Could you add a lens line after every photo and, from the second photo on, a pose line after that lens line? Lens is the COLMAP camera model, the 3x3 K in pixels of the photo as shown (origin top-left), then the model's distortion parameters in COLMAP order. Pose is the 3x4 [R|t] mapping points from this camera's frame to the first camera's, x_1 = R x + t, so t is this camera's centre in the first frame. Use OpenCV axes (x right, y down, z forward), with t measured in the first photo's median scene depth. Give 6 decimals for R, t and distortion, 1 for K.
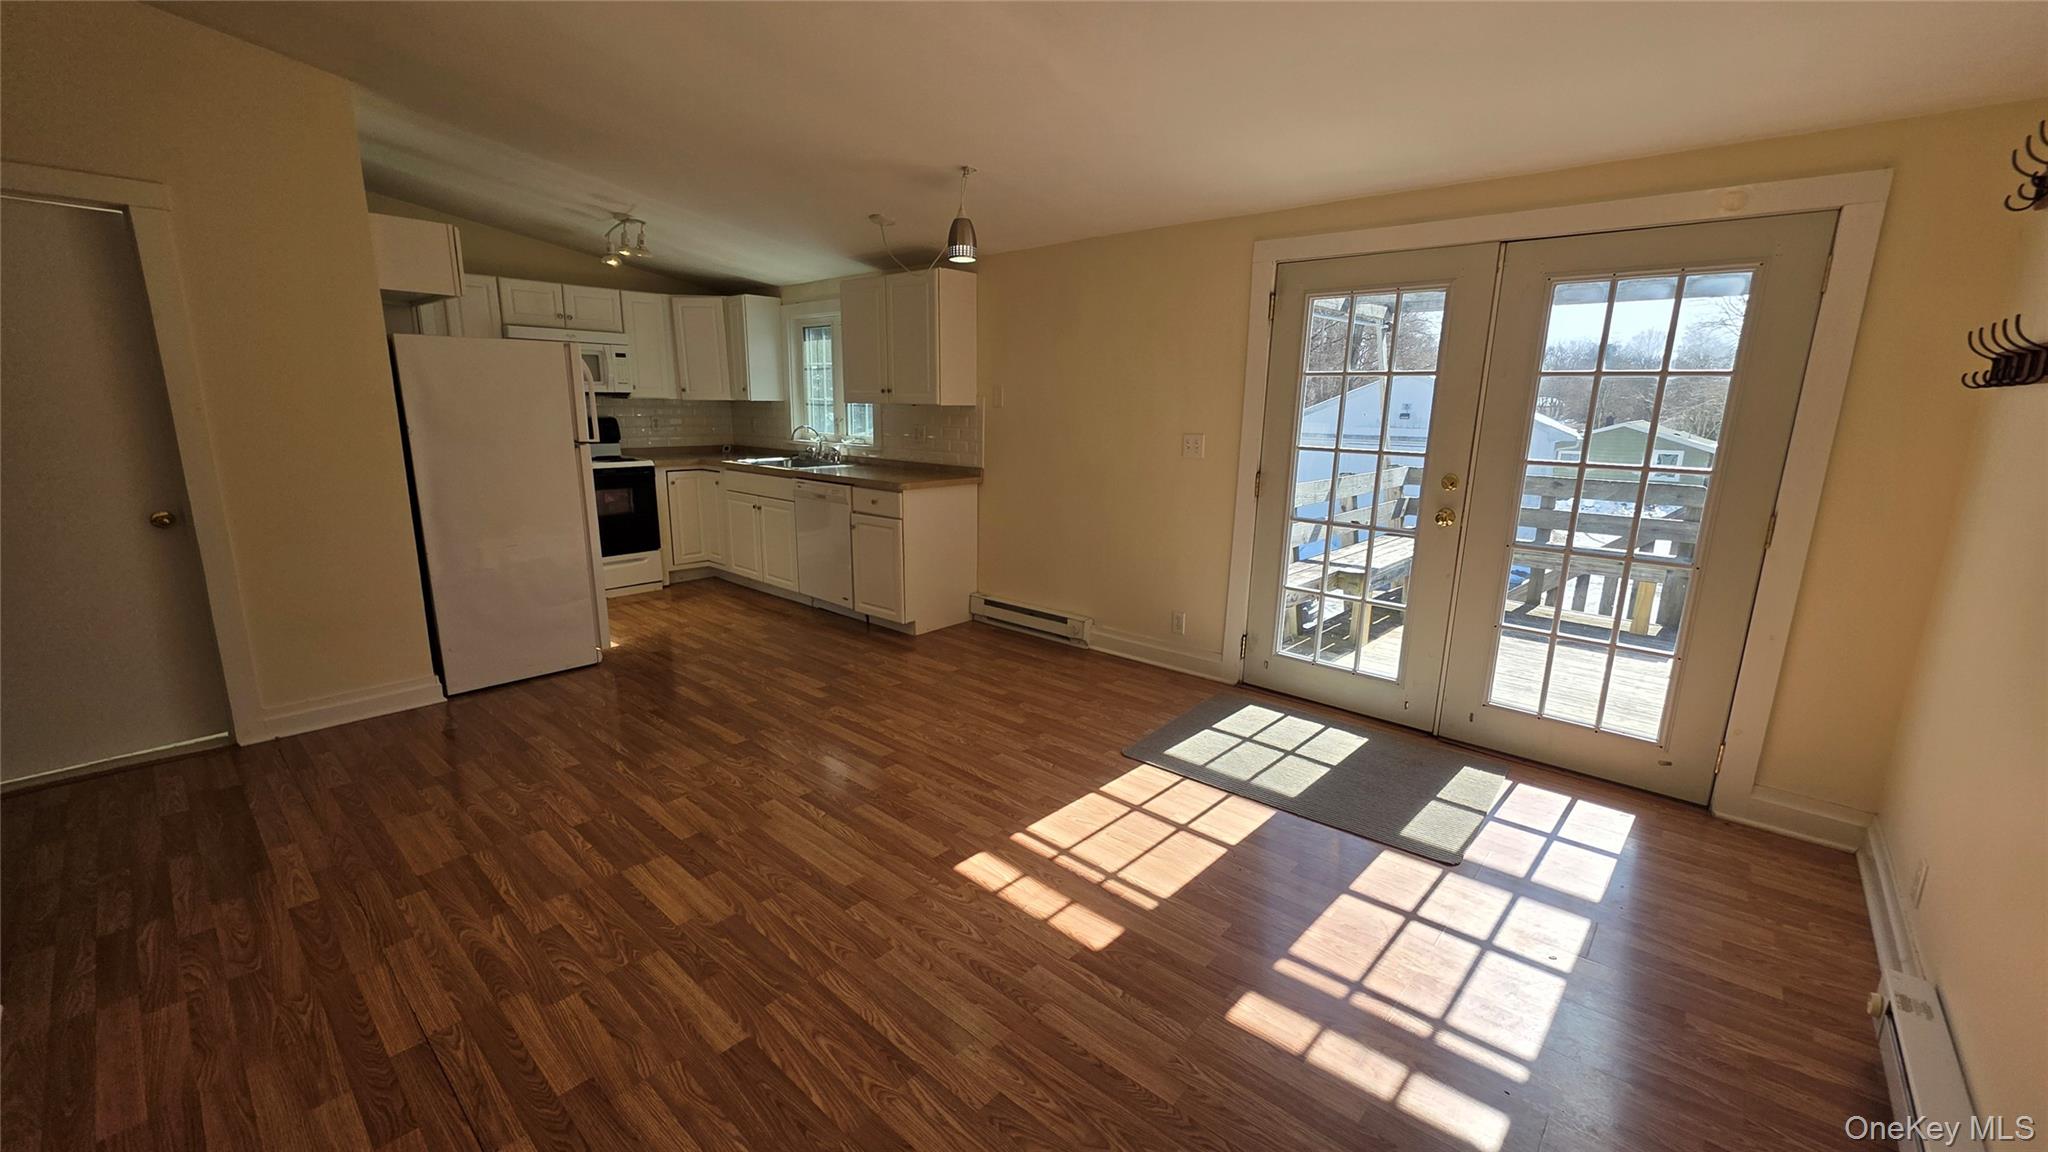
lens RADIAL K [[808.5, 0, 1025.4], [0, 808.5, 580.2], [0, 0, 1]] dist [0.002940, 0.000131]
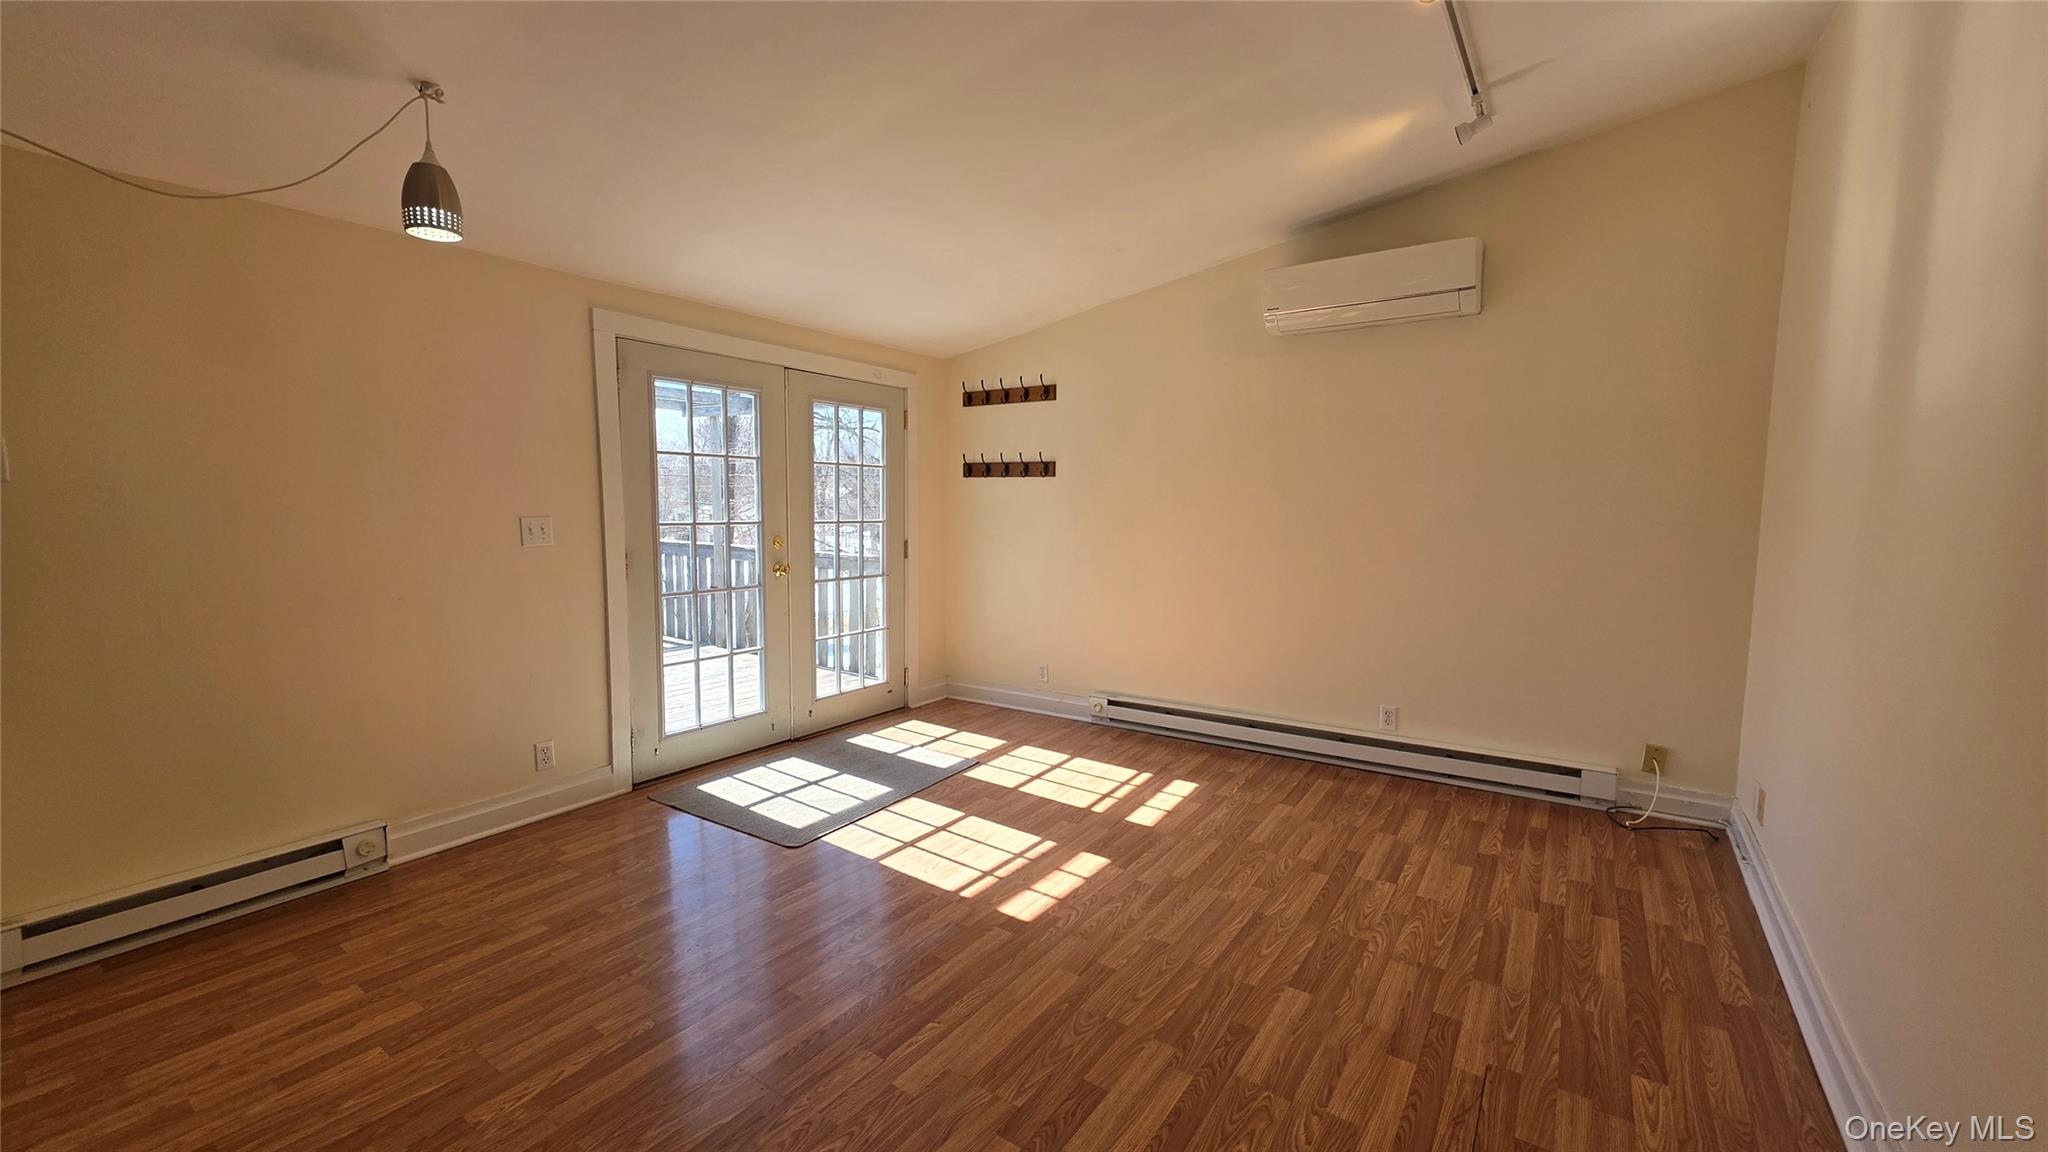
lens RADIAL K [[808.5, 0, 1020.1], [0, 808.5, 570.5], [0, 0, 1]] dist [0.002940, 0.000131]
pose [[-0.124218, -0.104576, 0.986729, -1.082181], [0.206834, 0.969858, 0.128826, -0.219575], [-0.970459, 0.220091, -0.098844, 1.034433]]
